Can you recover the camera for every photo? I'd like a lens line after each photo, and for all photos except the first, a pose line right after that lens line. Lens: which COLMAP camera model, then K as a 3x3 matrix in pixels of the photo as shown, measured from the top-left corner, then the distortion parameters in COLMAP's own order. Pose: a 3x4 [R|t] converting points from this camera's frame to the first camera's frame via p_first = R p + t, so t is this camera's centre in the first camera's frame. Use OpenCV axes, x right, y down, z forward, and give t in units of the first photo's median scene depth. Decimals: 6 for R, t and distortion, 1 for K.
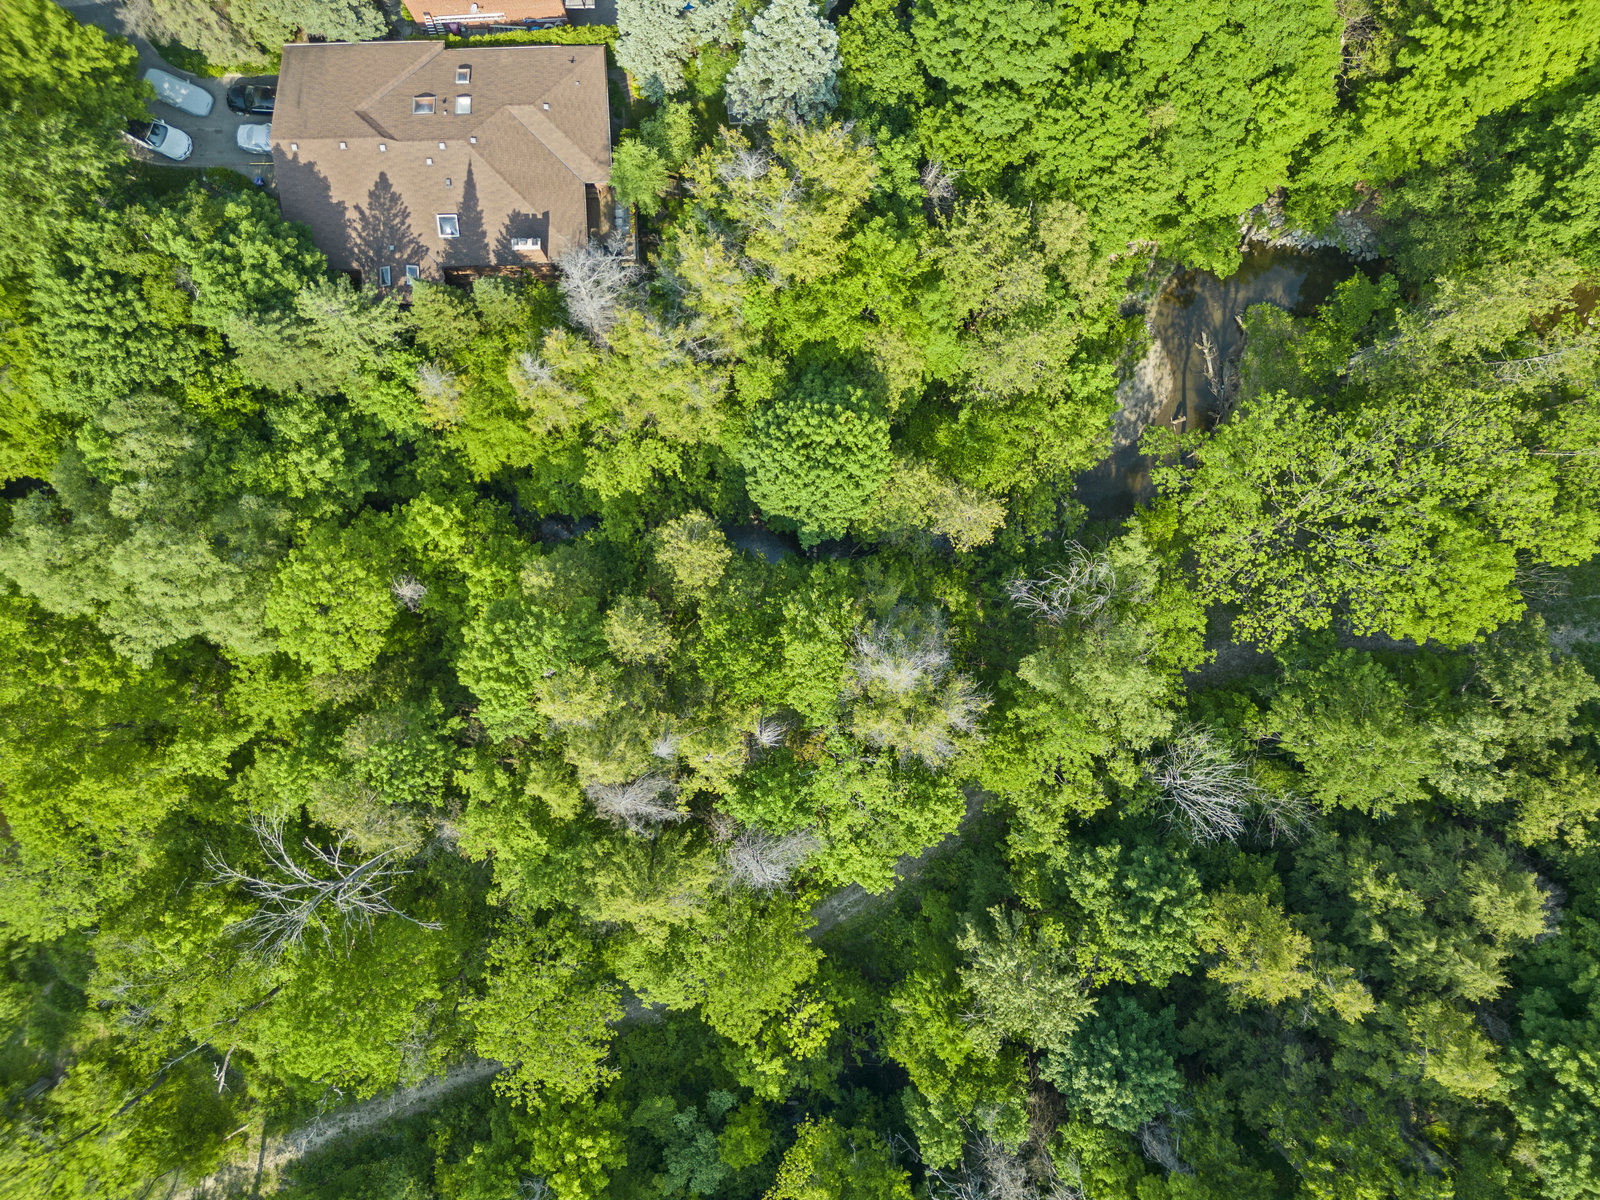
lens RADIAL K [[1113.3, 0, 791.7], [0, 1113.3, 600.6], [0, 0, 1]] dist [0.051907, -0.033048]
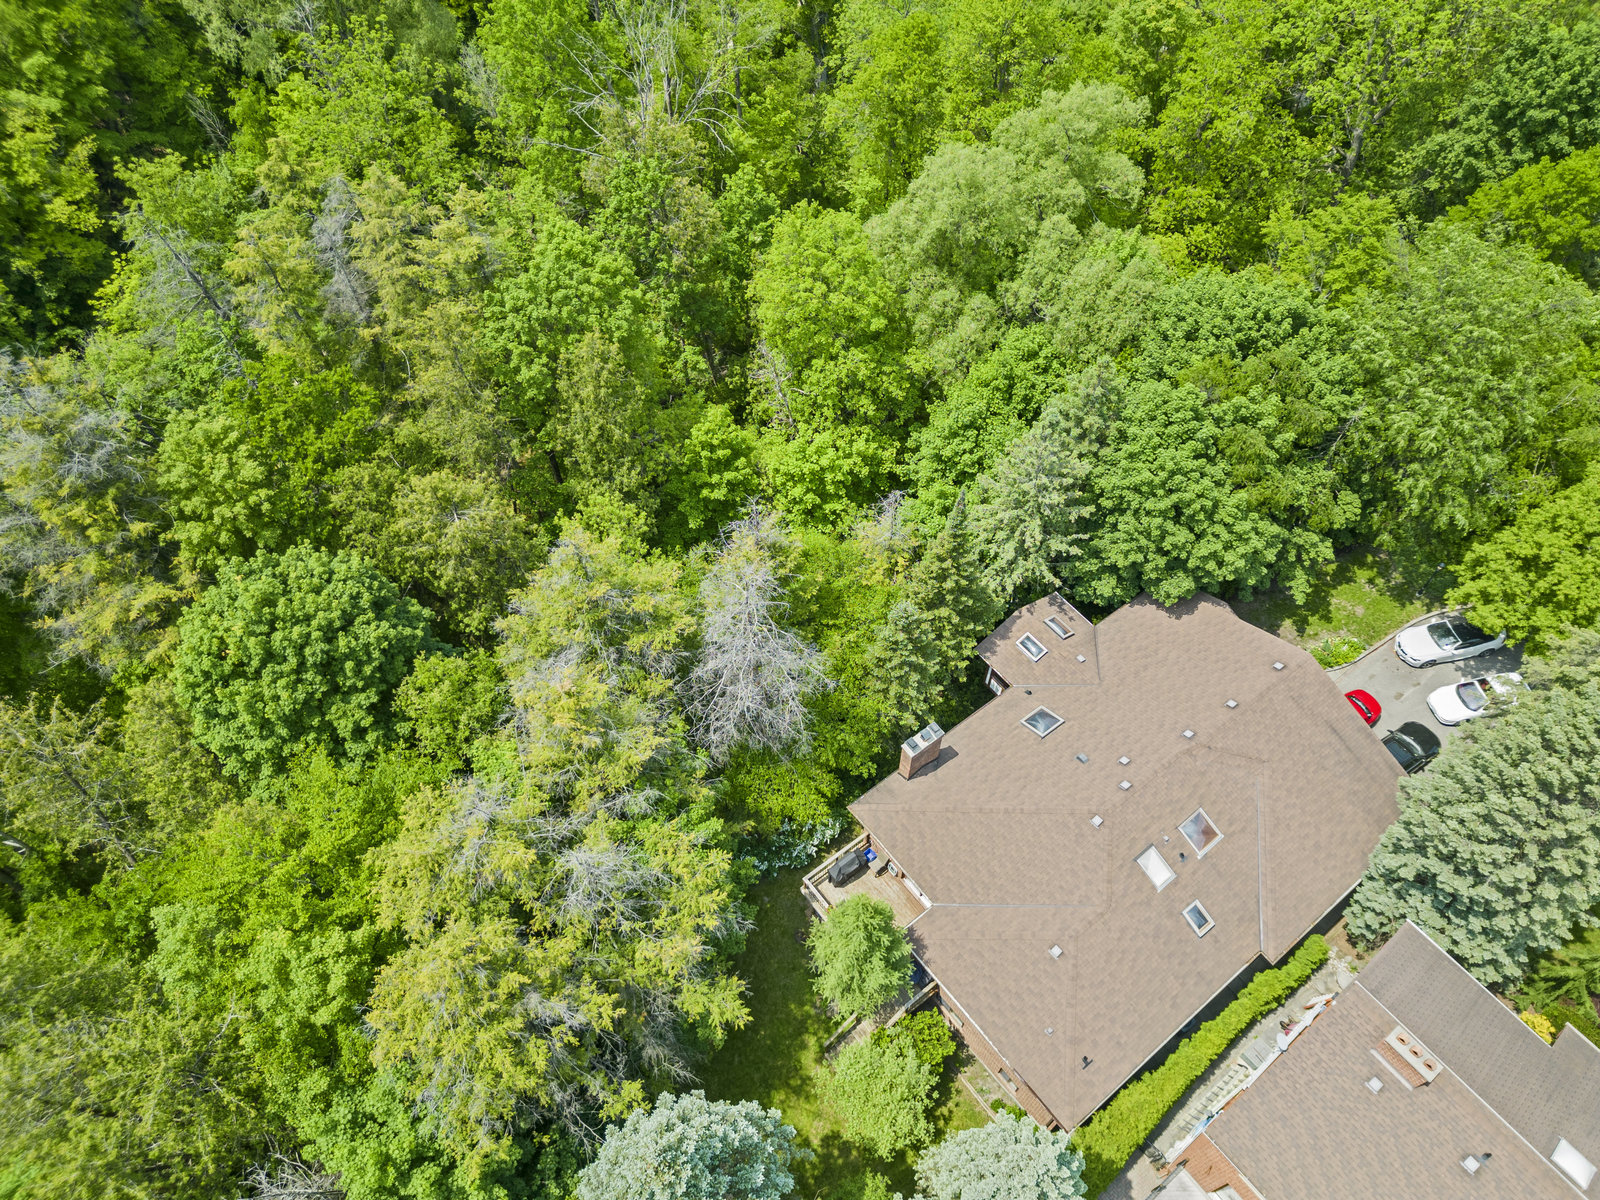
lens RADIAL K [[1113.3, 0, 799.9], [0, 1113.3, 603.4], [0, 0, 1]] dist [0.051907, -0.033048]
pose [[-0.813920, 0.467915, -0.344368, 0.002210], [-0.580976, -0.655758, 0.482129, -0.574998], [-0.000227, 0.592484, 0.805582, 0.477961]]
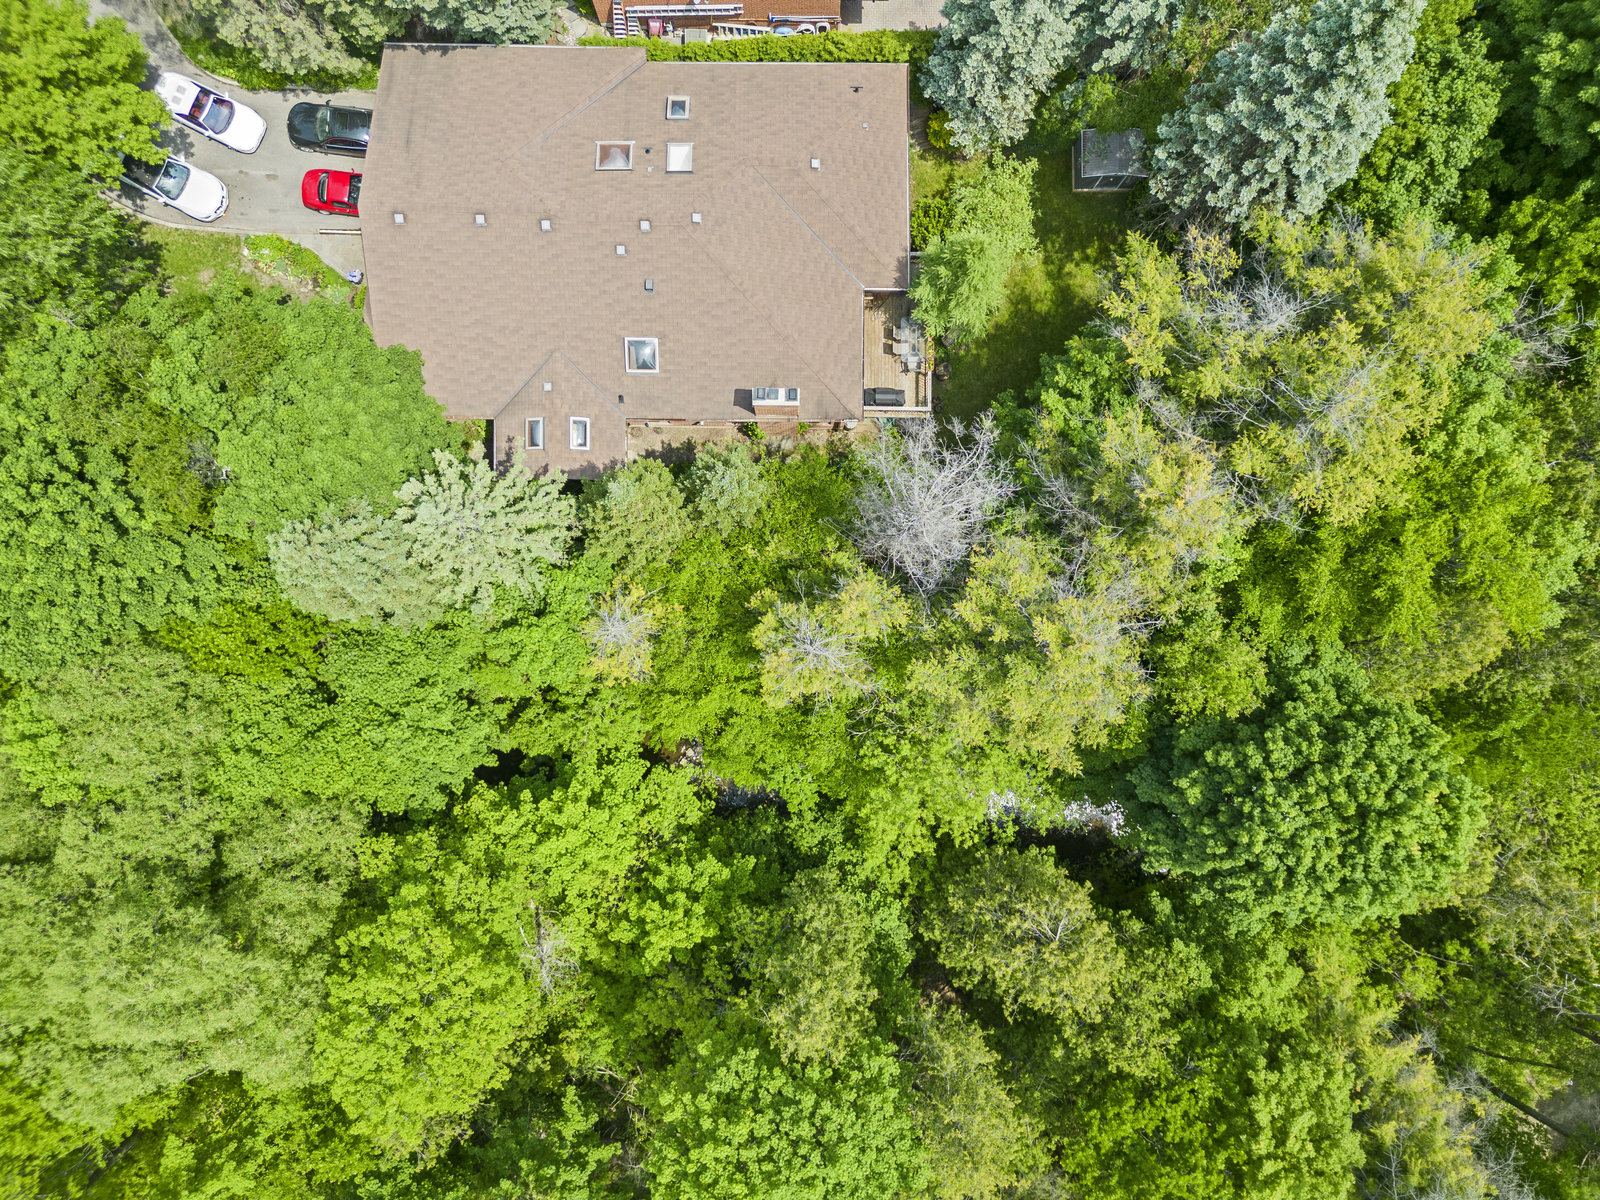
lens RADIAL K [[1113.3, 0, 797.1], [0, 1113.3, 610.6], [0, 0, 1]] dist [0.051907, -0.033048]
pose [[0.998903, 0.045962, -0.008989, -0.233379], [-0.045855, 0.998879, 0.011769, -0.228102], [0.009520, -0.011344, 0.999890, 0.439565]]
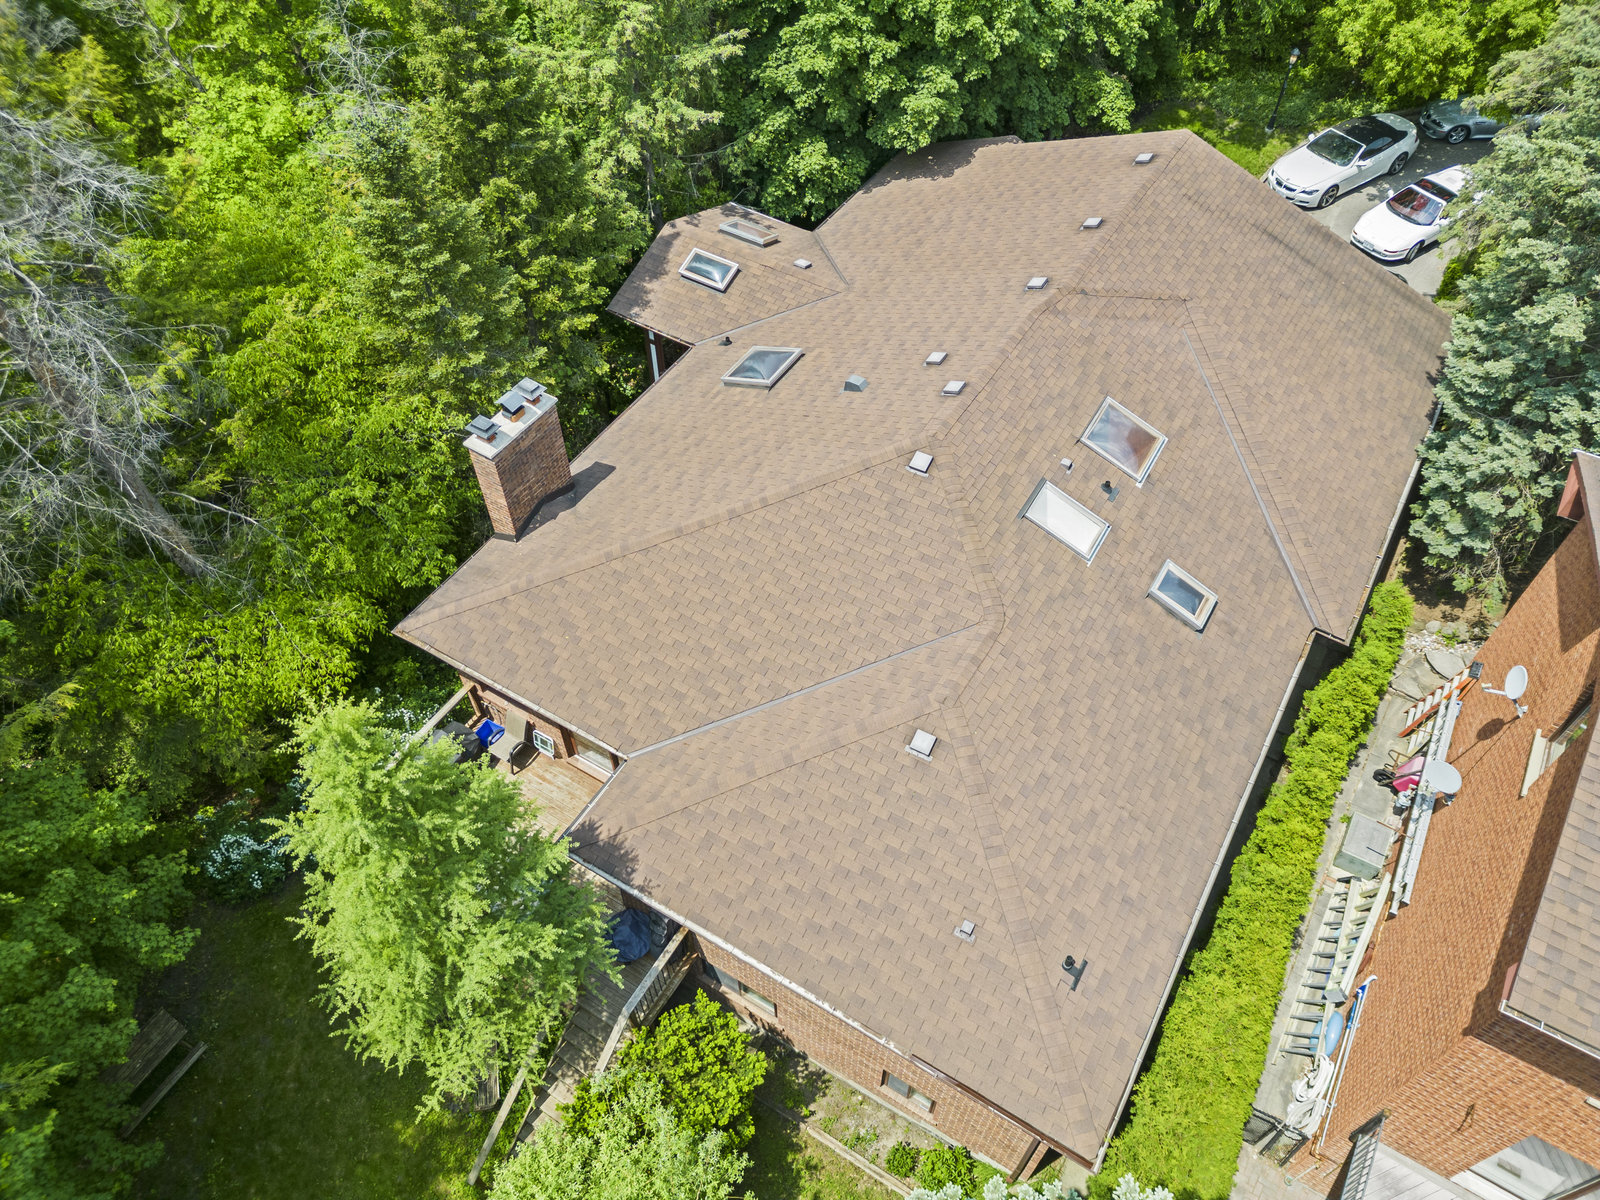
lens RADIAL K [[1113.3, 0, 795.8], [0, 1113.3, 590.9], [0, 0, 1]] dist [0.051907, -0.033048]
pose [[-0.562222, 0.634660, -0.530201, -0.108938], [-0.826711, -0.414779, 0.380141, -0.542598], [0.021343, 0.652047, 0.757878, 0.881094]]
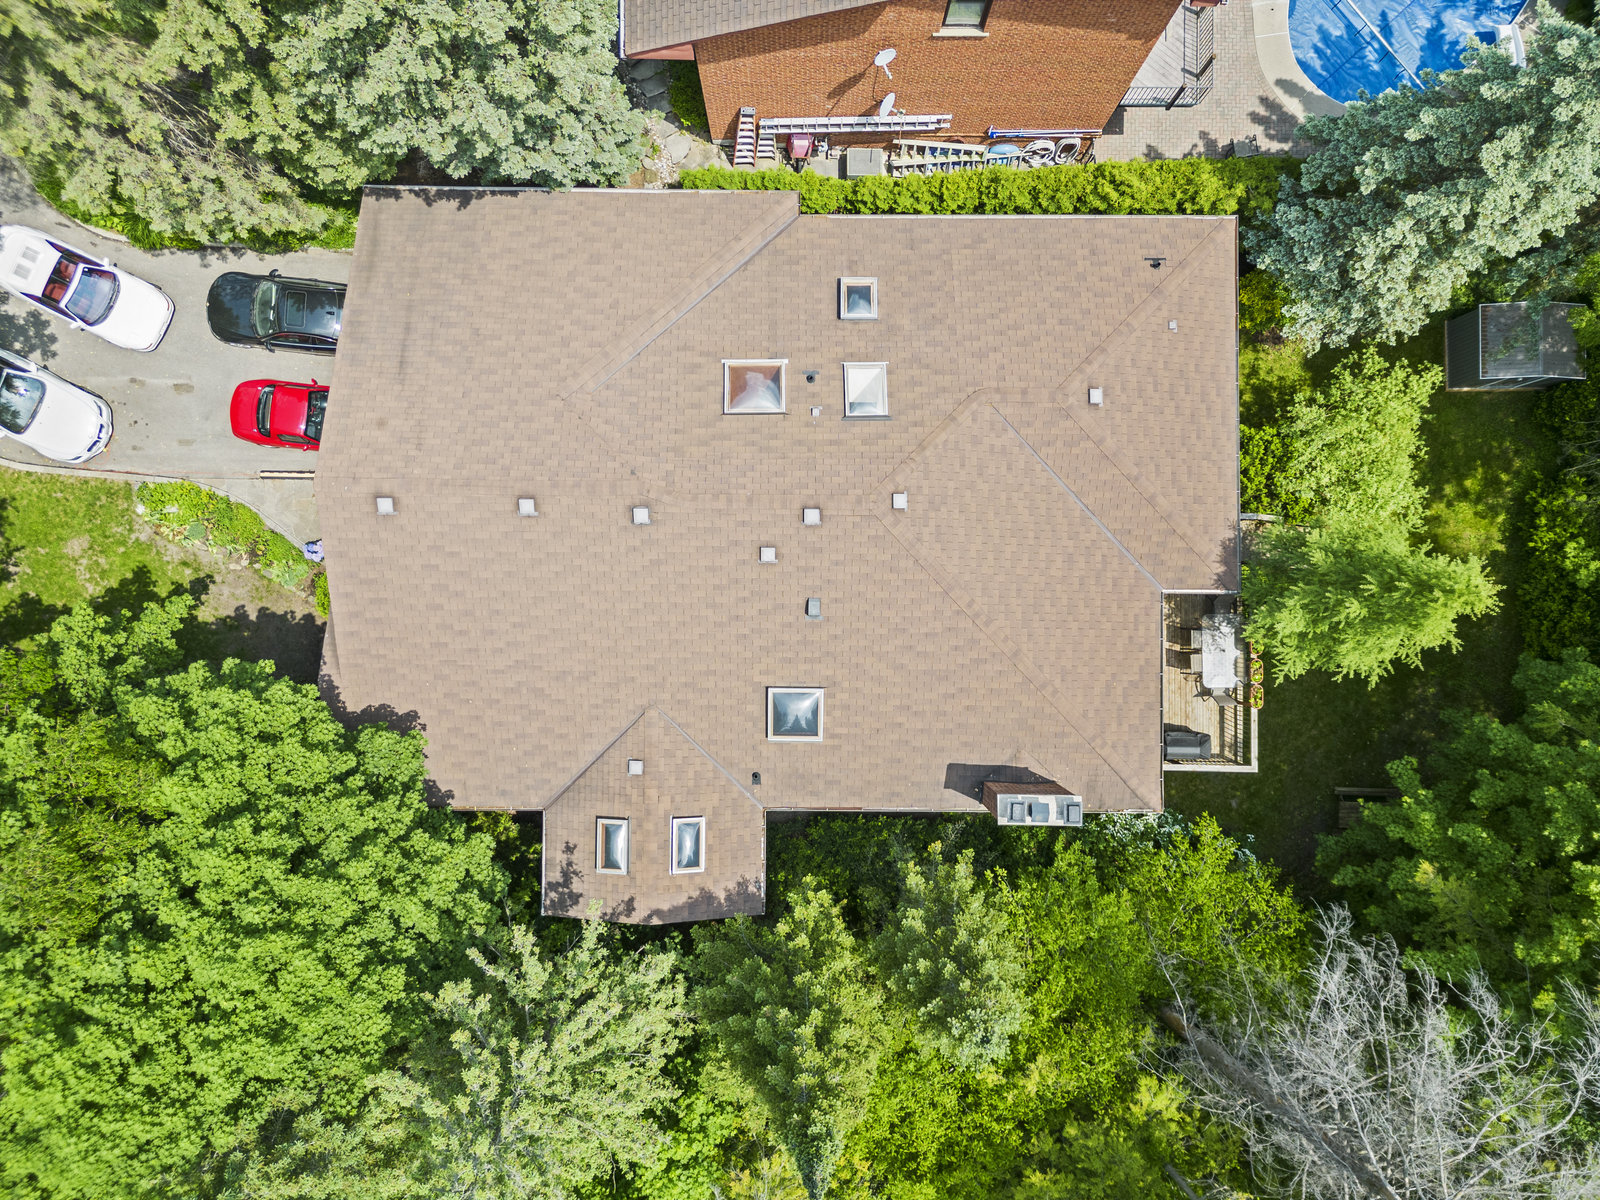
lens RADIAL K [[1113.3, 0, 801.2], [0, 1113.3, 615.1], [0, 0, 1]] dist [0.051907, -0.033048]
pose [[0.998827, 0.047511, -0.009349, -0.334650], [-0.047367, 0.998764, 0.015070, -0.408864], [0.010054, -0.014610, 0.999843, 0.714308]]
